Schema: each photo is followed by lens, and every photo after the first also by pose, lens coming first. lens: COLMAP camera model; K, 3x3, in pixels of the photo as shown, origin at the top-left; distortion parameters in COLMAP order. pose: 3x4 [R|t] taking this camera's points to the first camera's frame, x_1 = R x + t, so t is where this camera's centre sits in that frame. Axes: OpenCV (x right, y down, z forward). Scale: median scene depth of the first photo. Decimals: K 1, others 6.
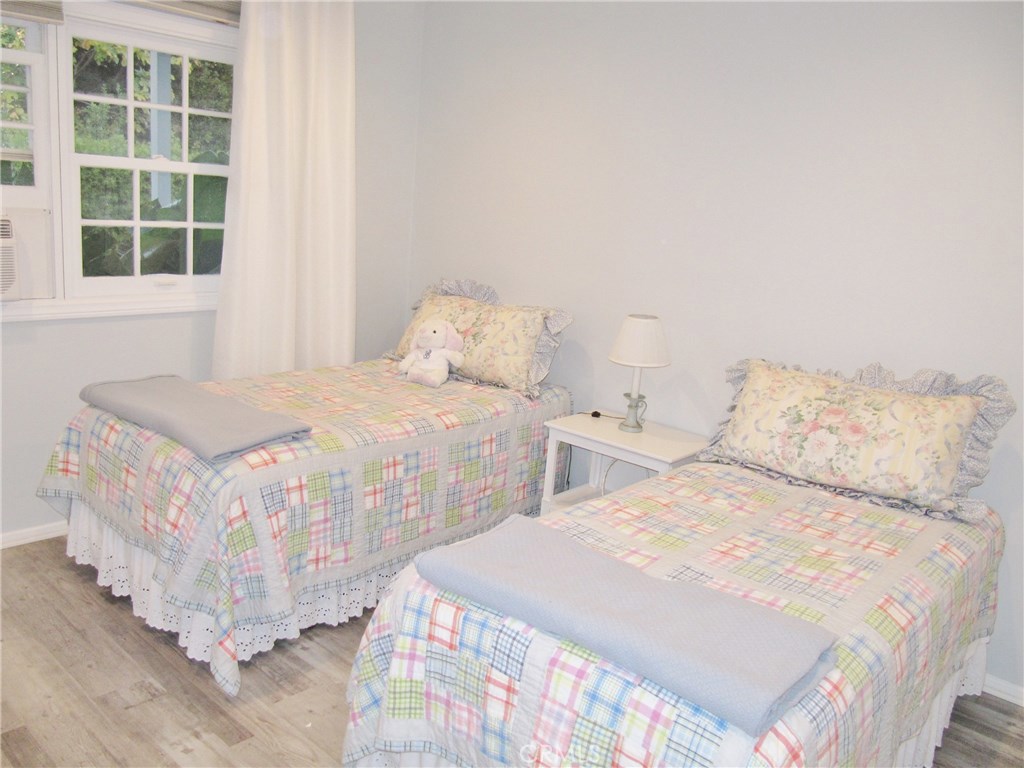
lens RADIAL K [[855.5, 0, 507.0], [0, 855.5, 383.3], [0, 0, 1]] dist [-0.060842, 0.037369]
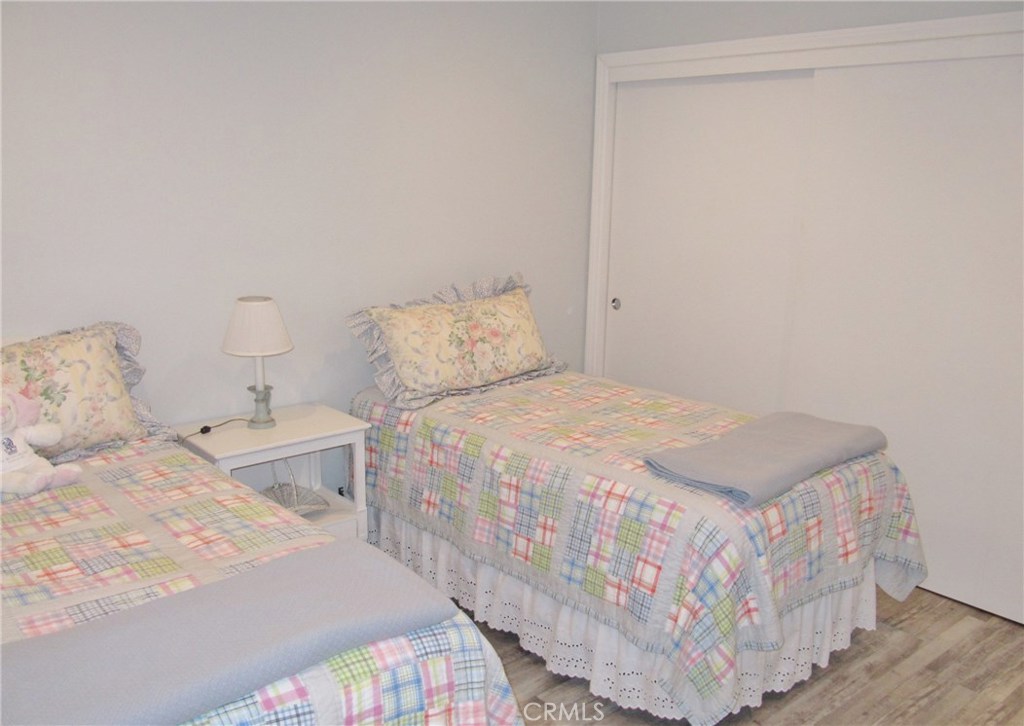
lens RADIAL K [[888.6, 0, 517.6], [0, 888.6, 355.4], [0, 0, 1]] dist [-0.049372, 0.011129]
pose [[0.128872, -0.284710, 0.949912, -0.874869], [0.209361, 0.944120, 0.254571, -0.250877], [-0.969309, 0.166067, 0.181277, 0.722890]]
